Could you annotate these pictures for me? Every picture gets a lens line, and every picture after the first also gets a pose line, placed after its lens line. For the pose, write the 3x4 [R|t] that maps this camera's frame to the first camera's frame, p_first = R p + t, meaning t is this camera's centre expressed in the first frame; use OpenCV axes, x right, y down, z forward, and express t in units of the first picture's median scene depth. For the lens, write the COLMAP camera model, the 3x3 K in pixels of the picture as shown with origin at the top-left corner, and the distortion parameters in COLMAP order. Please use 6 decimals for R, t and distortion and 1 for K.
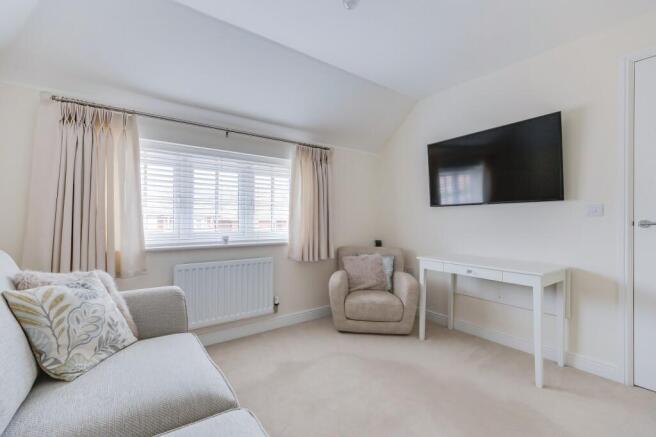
lens RADIAL K [[283.7, 0, 327.6], [0, 283.7, 219.2], [0, 0, 1]] dist [0.001017, -0.000036]
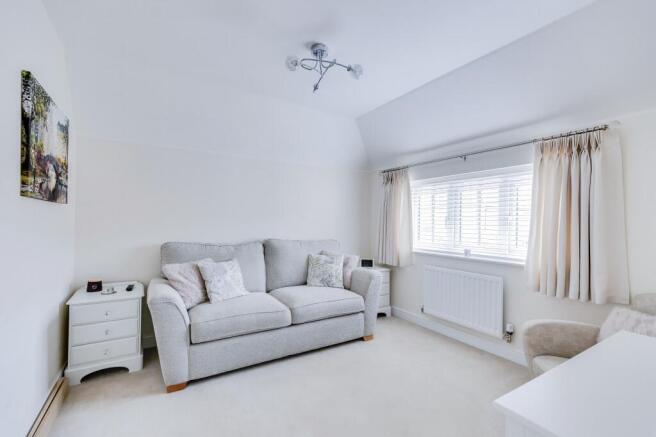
lens RADIAL K [[291.9, 0, 330.0], [0, 291.9, 218.5], [0, 0, 1]] dist [0.002653, 0.000058]
pose [[-0.067479, -0.013697, -0.997627, 0.819268], [-0.008823, 0.999875, -0.013131, -0.040951], [0.997682, 0.007916, -0.067592, 0.535982]]
